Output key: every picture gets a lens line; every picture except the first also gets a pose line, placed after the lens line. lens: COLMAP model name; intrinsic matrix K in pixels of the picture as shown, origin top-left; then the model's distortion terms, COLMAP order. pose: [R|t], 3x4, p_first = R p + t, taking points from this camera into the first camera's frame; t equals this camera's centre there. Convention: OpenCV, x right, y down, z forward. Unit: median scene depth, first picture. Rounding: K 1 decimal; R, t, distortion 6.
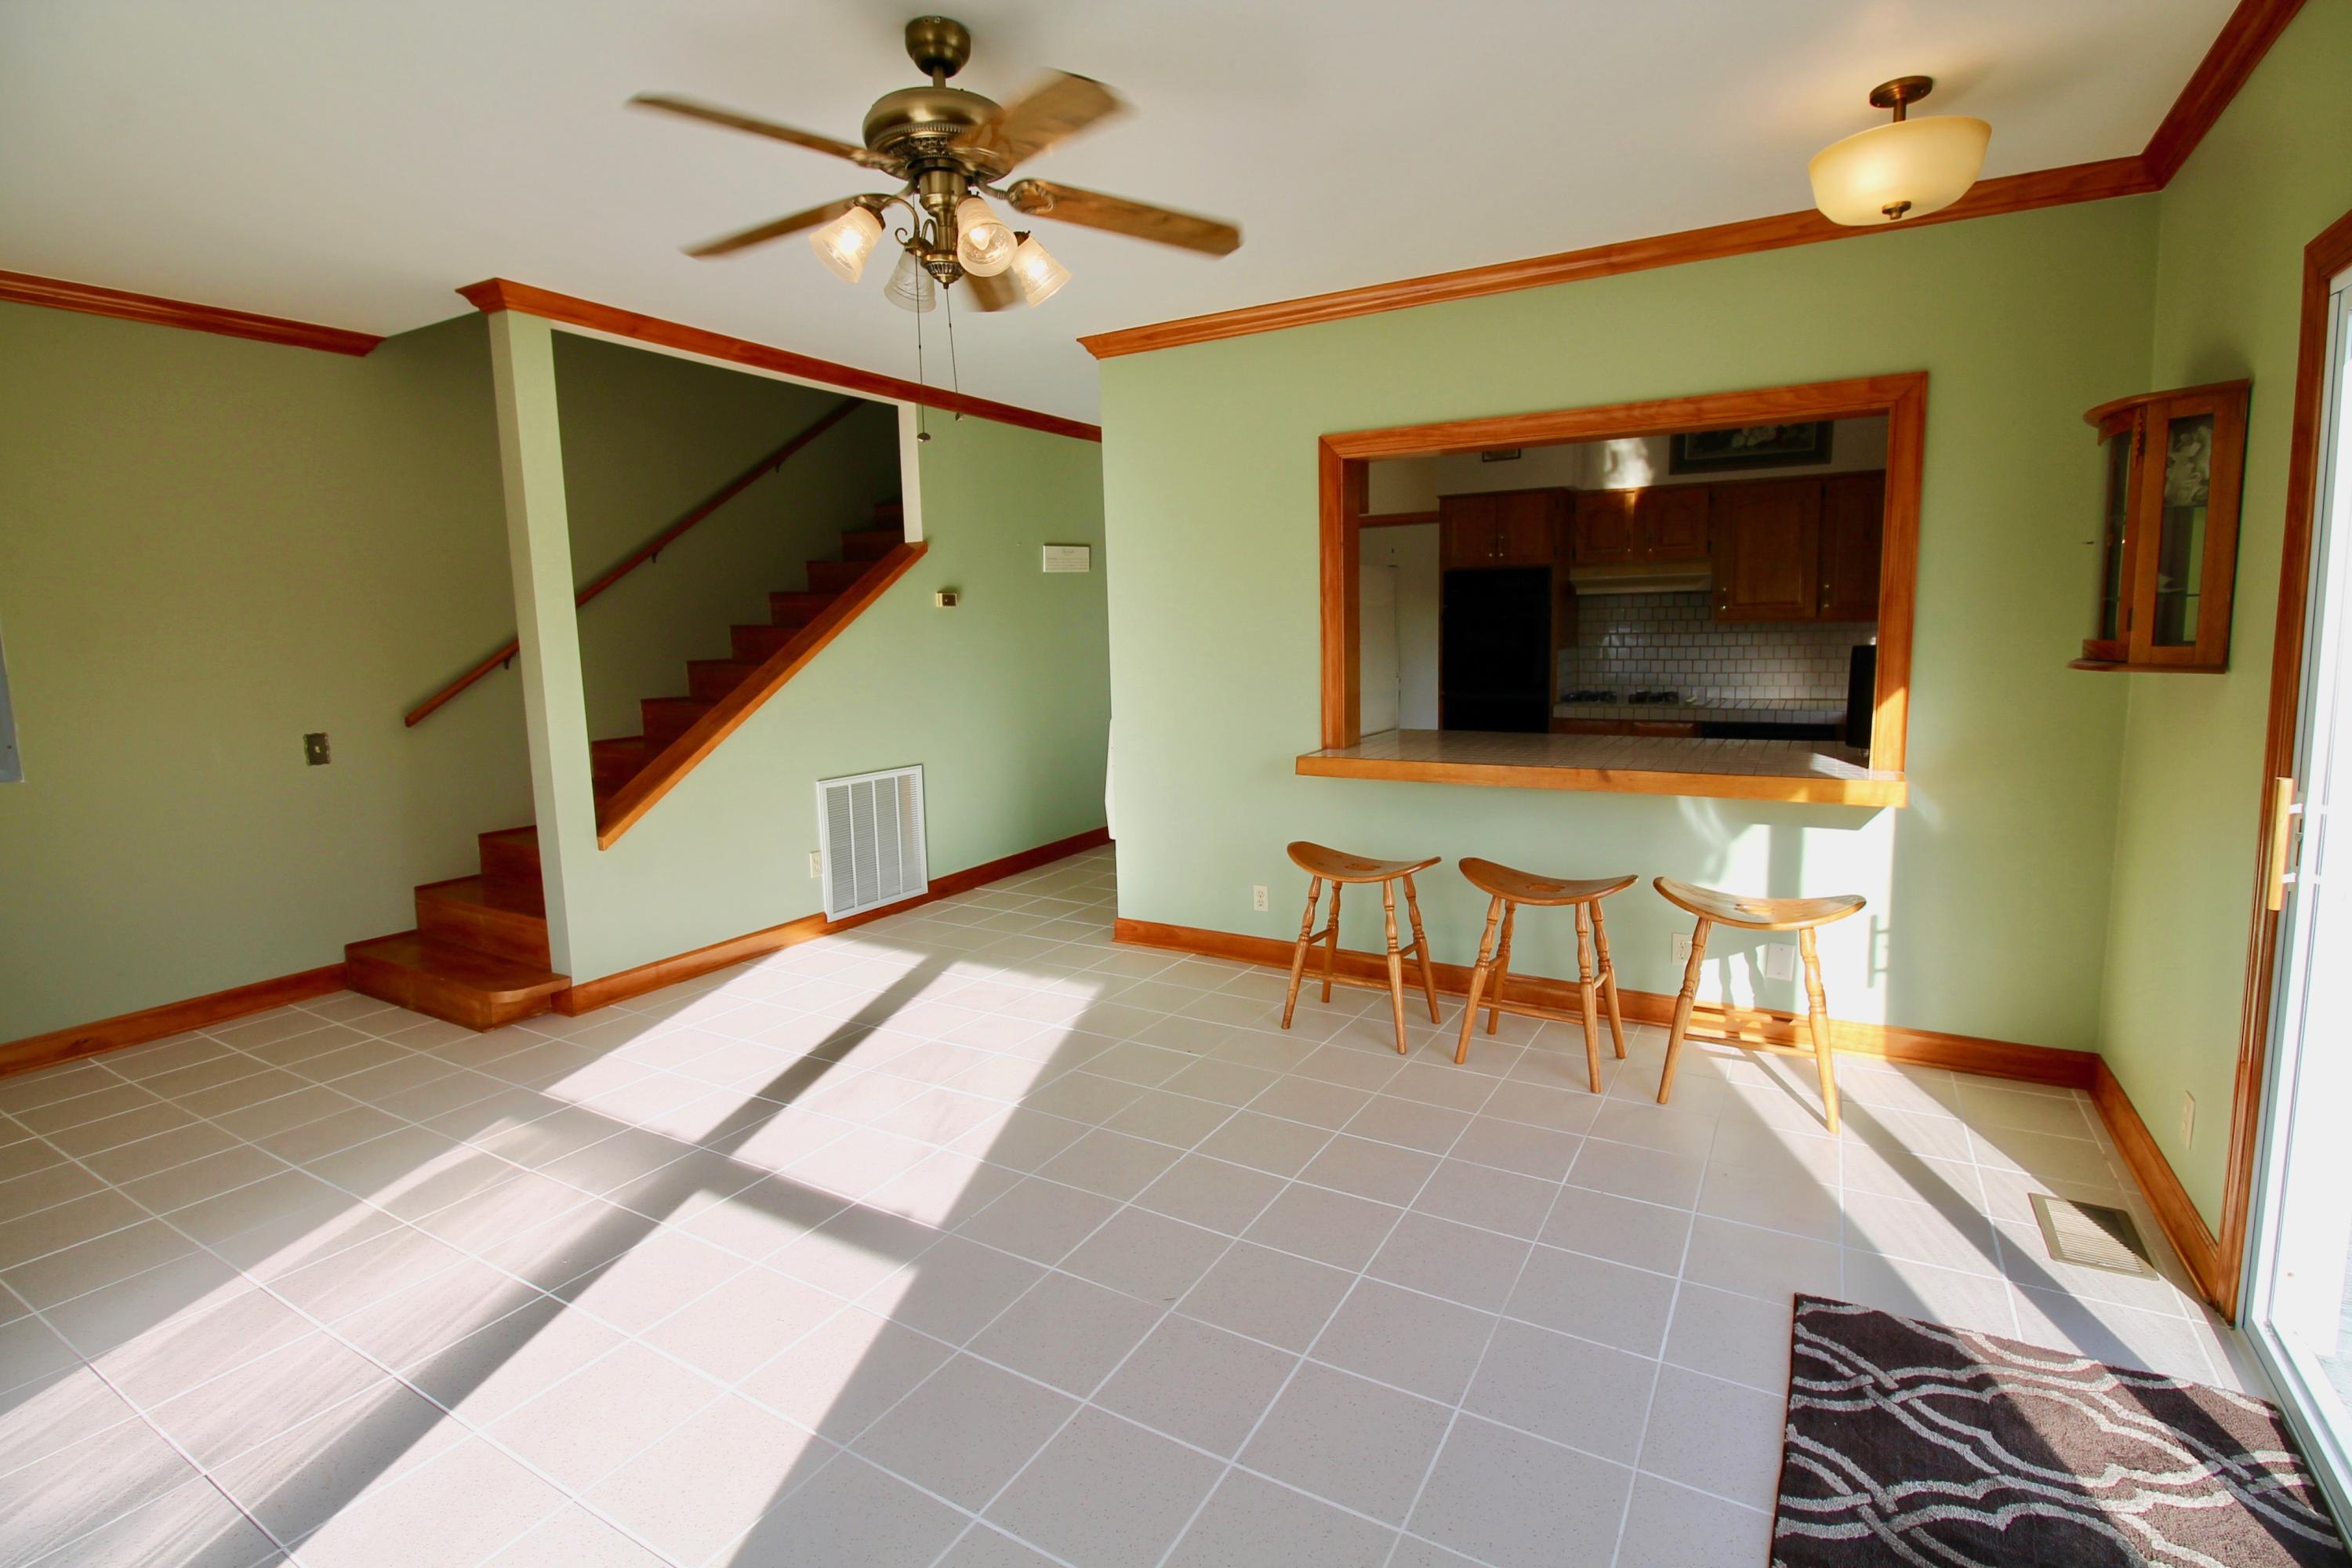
lens RADIAL K [[1128.0, 0, 1171.3], [0, 1128.0, 770.0], [0, 0, 1]] dist [0.001140, 0.000026]
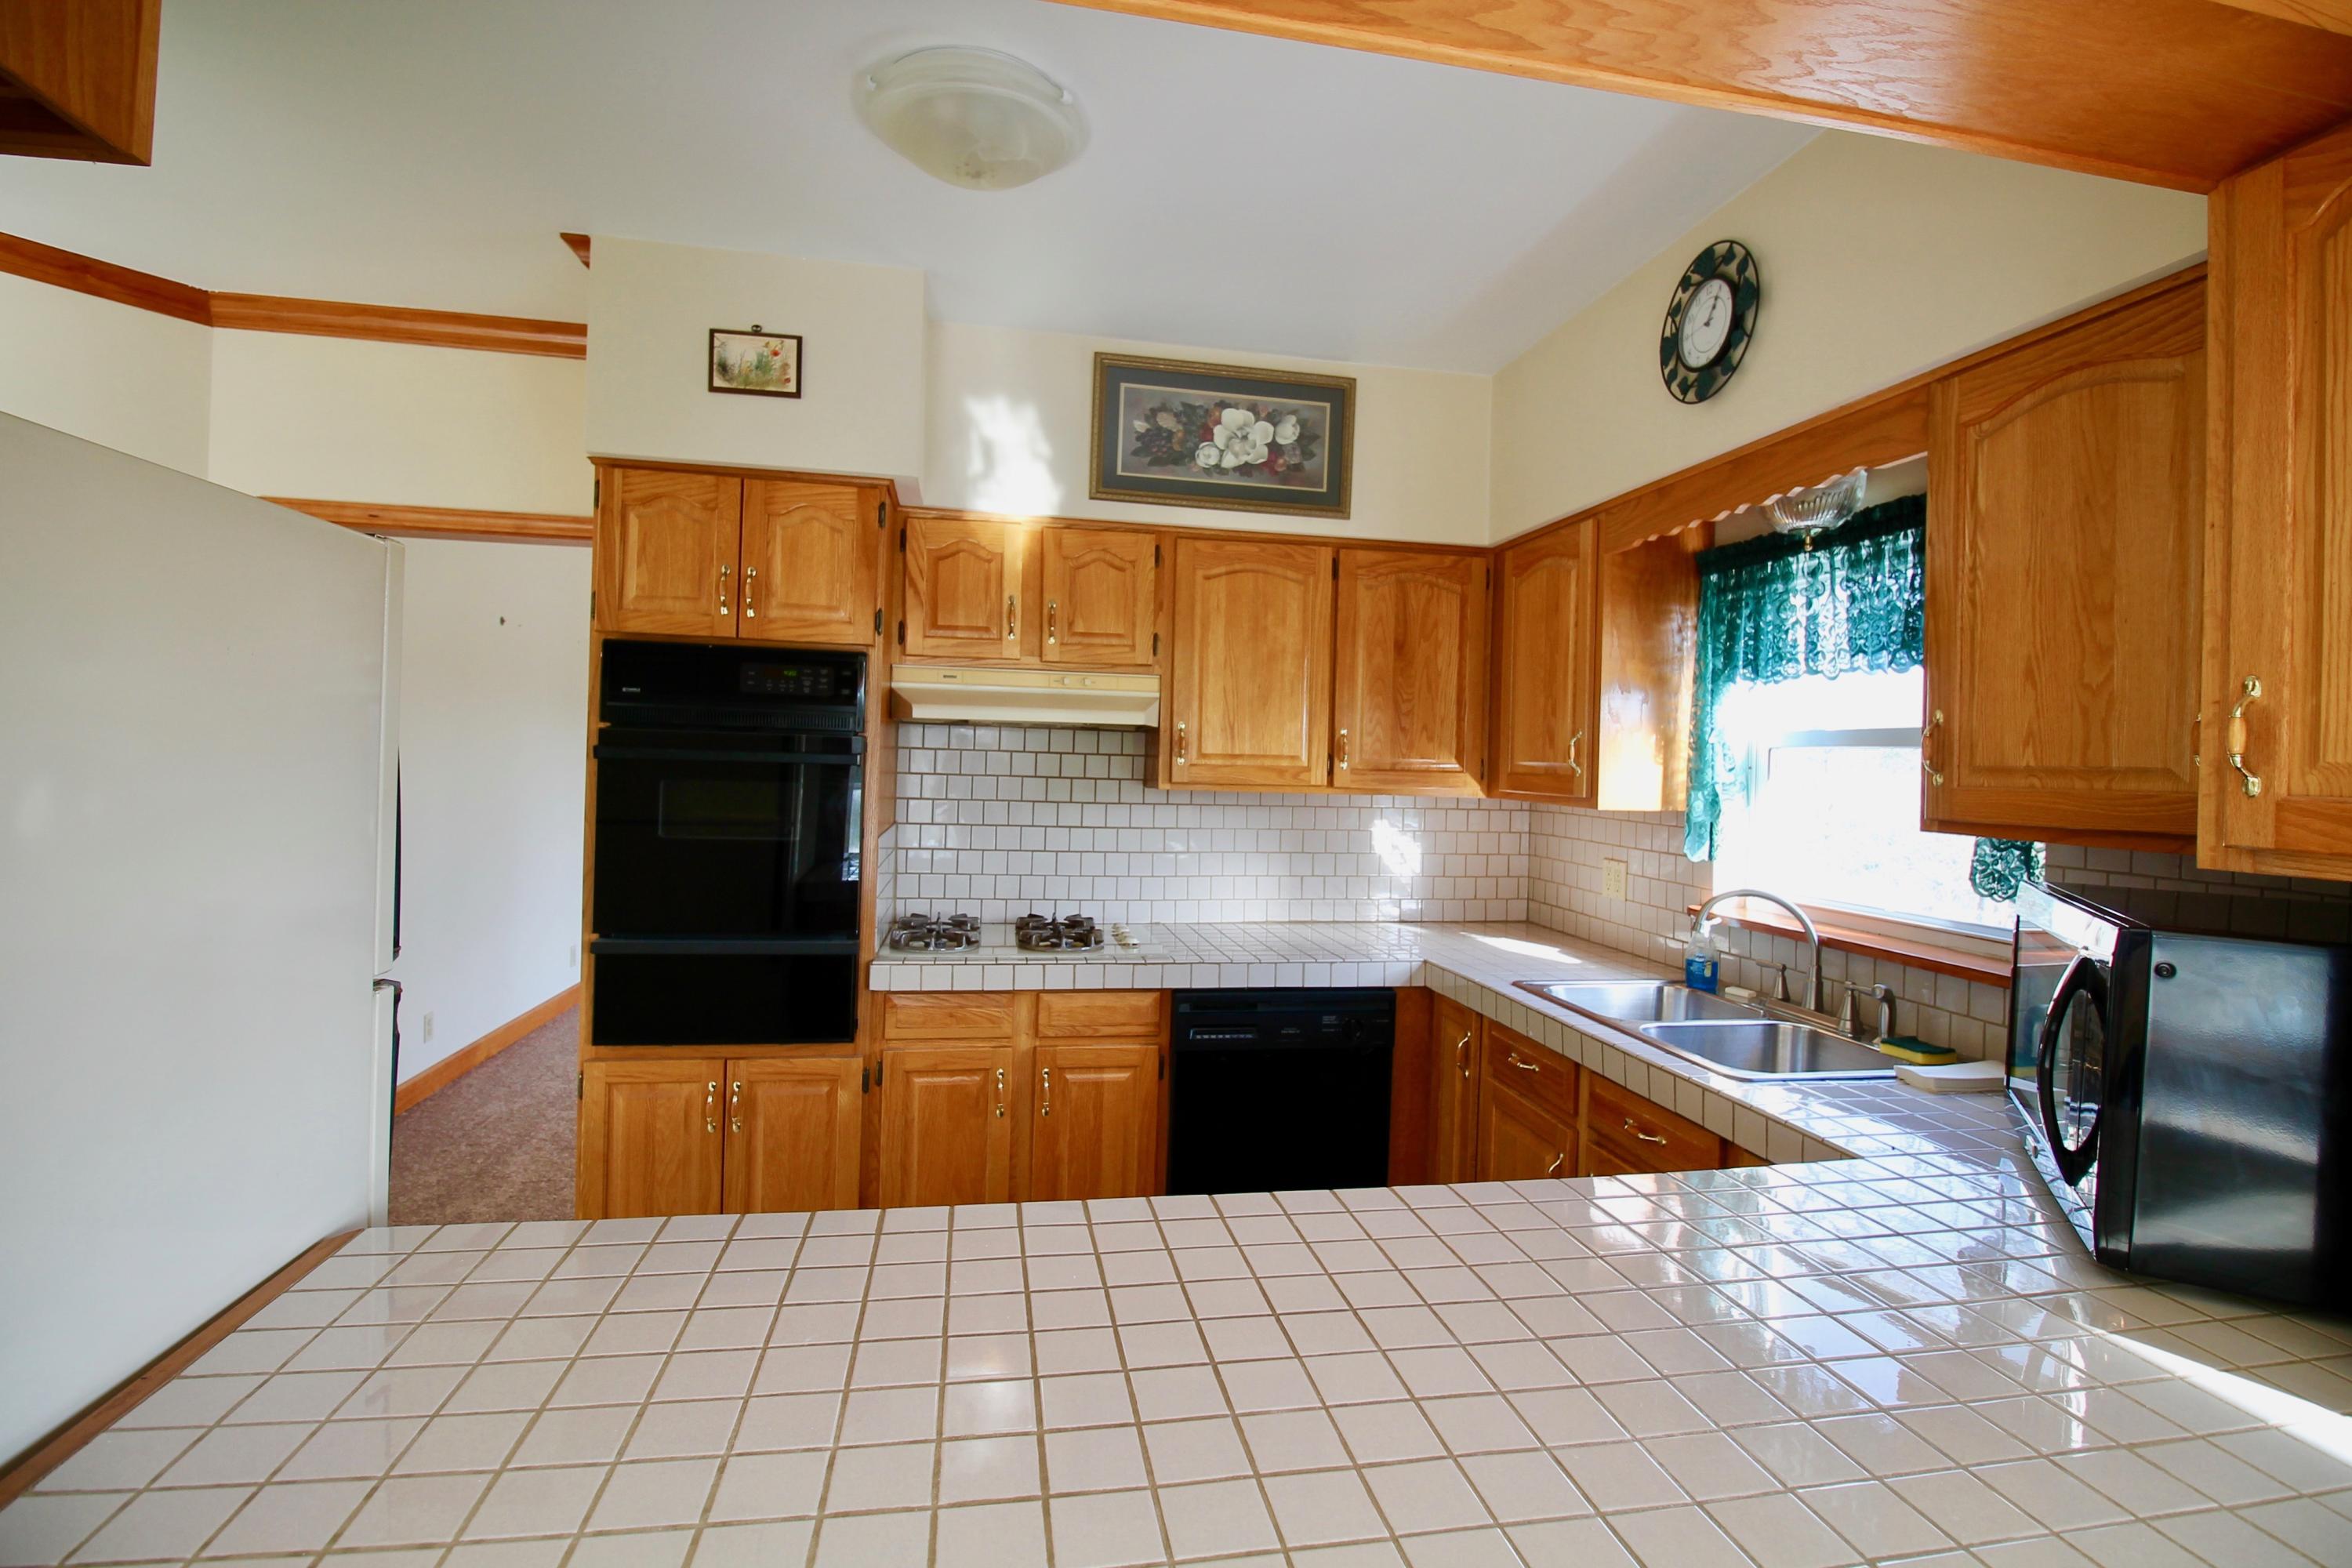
lens RADIAL K [[1128.0, 0, 1210.6], [0, 1128.0, 745.2], [0, 0, 1]] dist [0.001140, 0.000026]
pose [[0.747934, 0.053627, 0.661604, 0.144683], [0.041729, 0.990961, -0.127497, -0.080501], [-0.662460, 0.122967, 0.738935, 0.582228]]
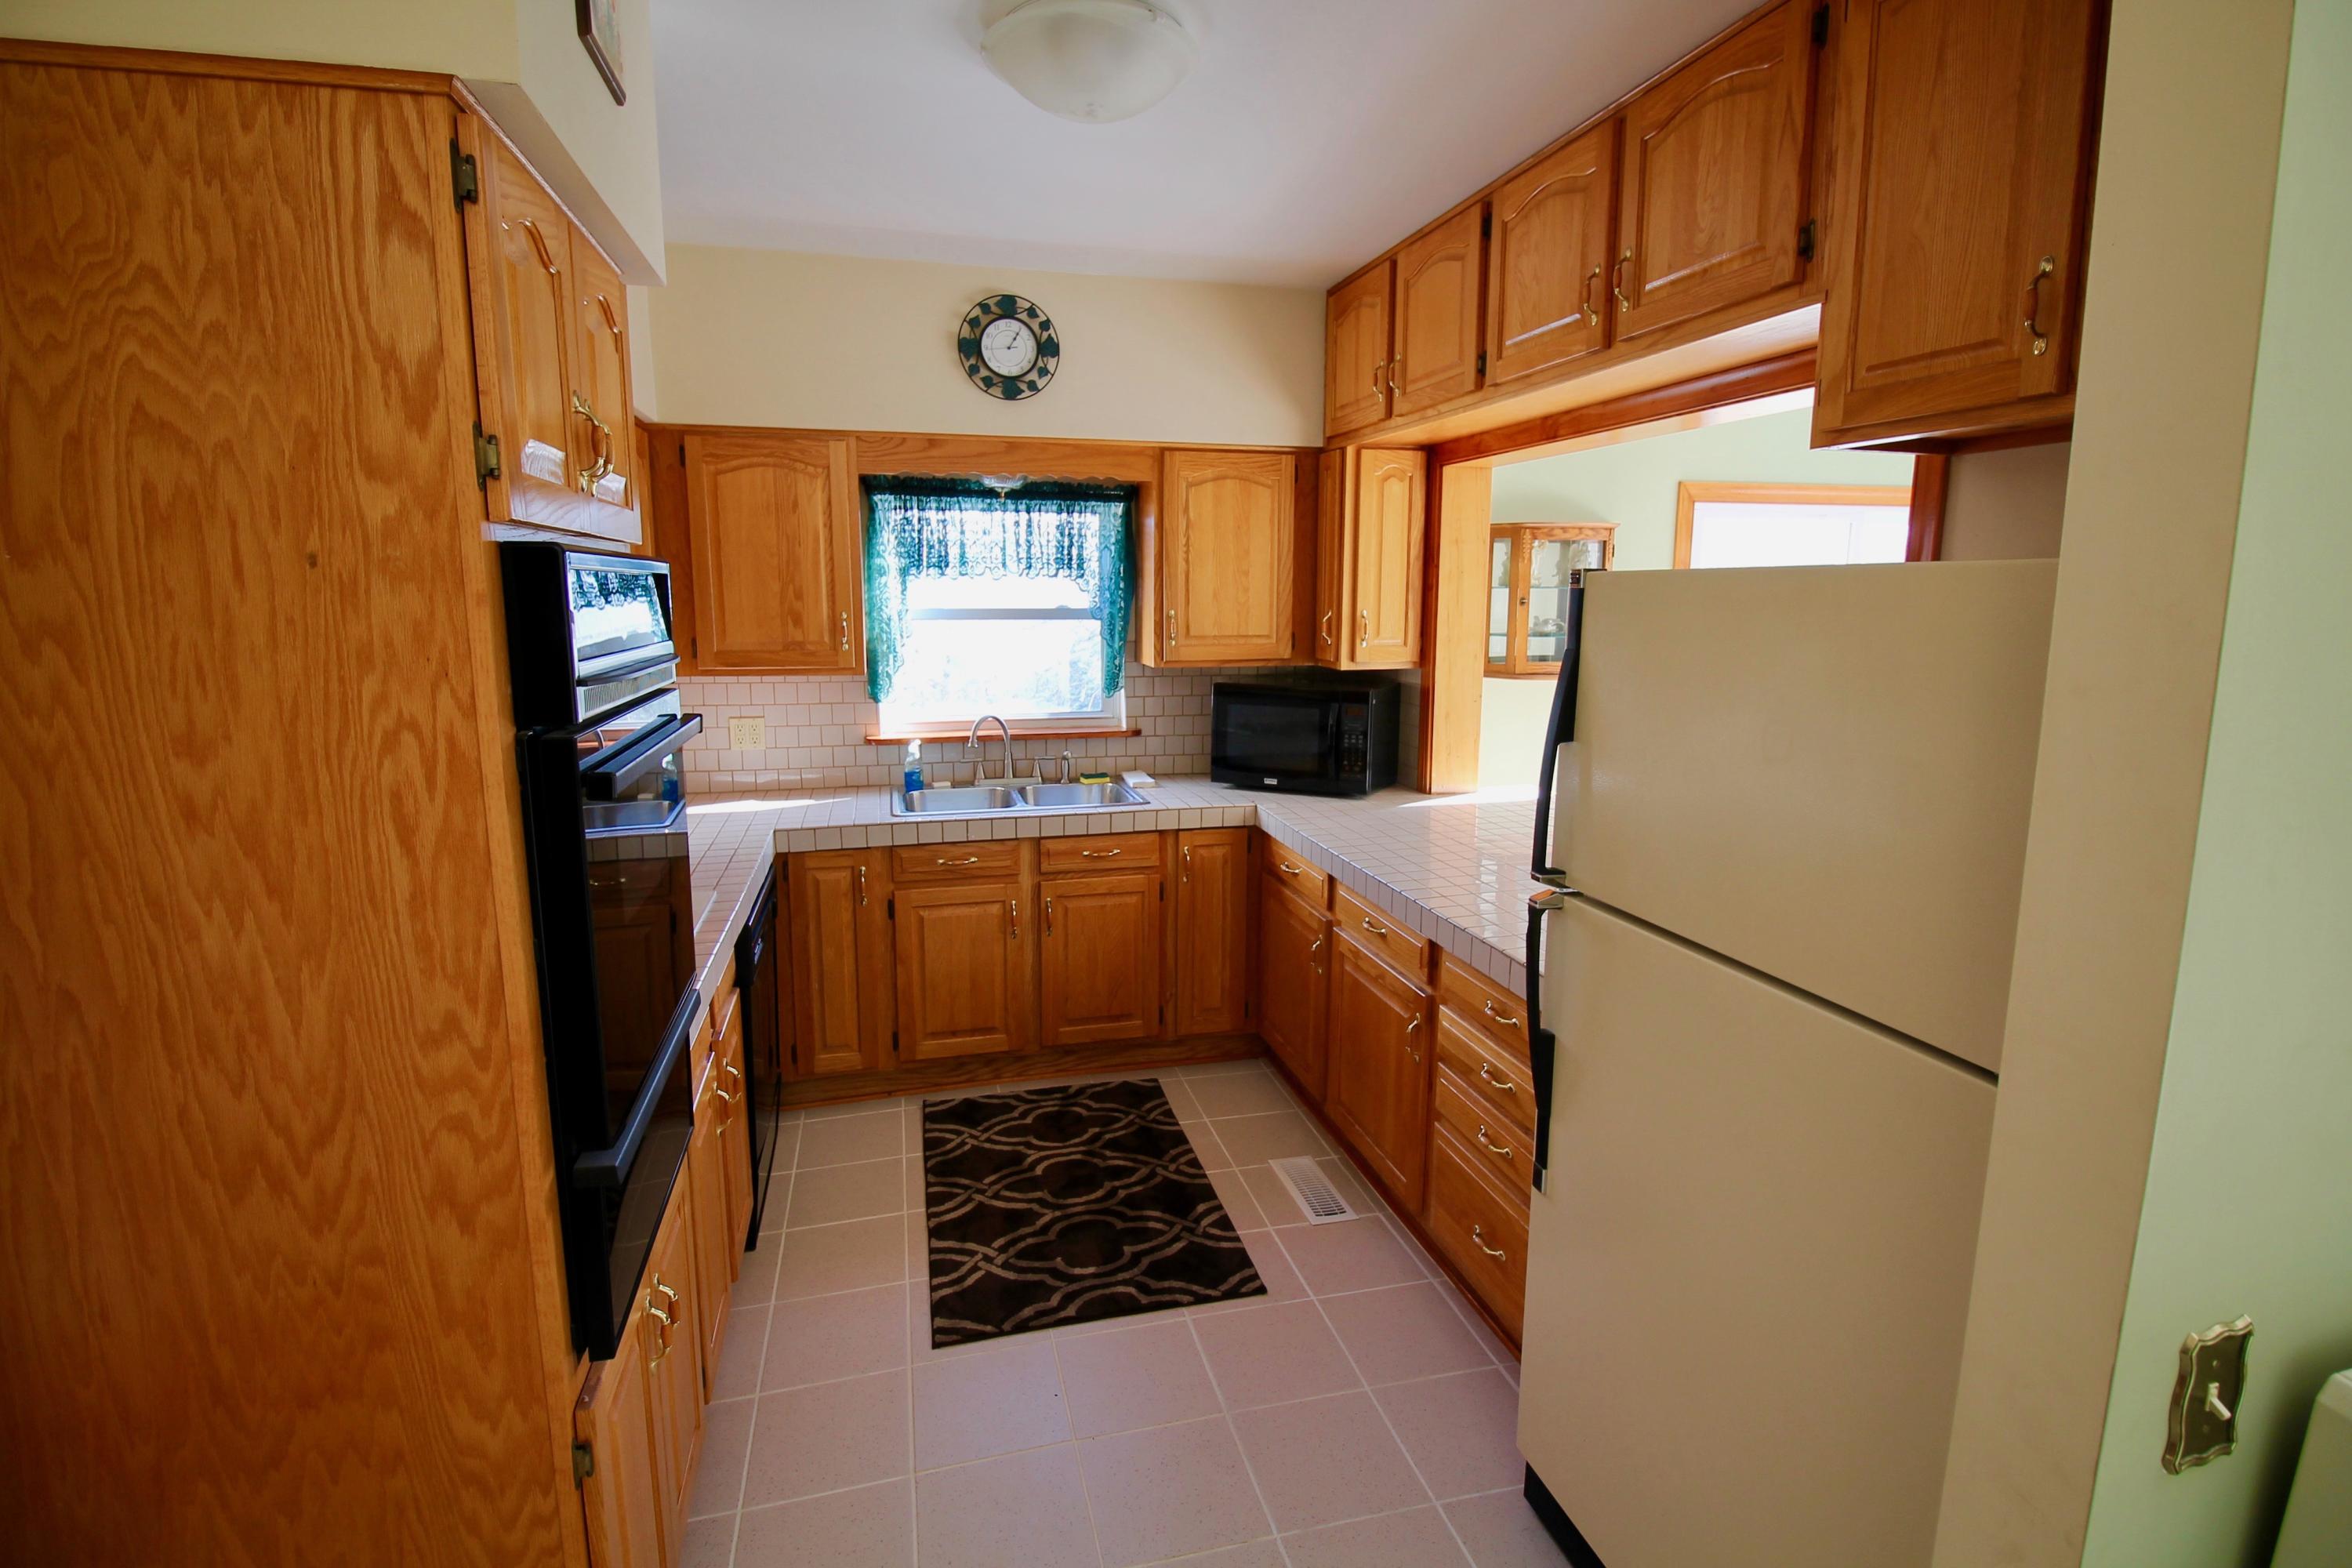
lens RADIAL K [[1128.0, 0, 1173.4], [0, 1128.0, 777.0], [0, 0, 1]] dist [0.001140, 0.000026]
pose [[-0.699949, -0.085840, 0.709015, -0.024328], [0.110328, 0.967838, 0.226093, -0.207988], [-0.705620, 0.236478, -0.667966, 1.332114]]
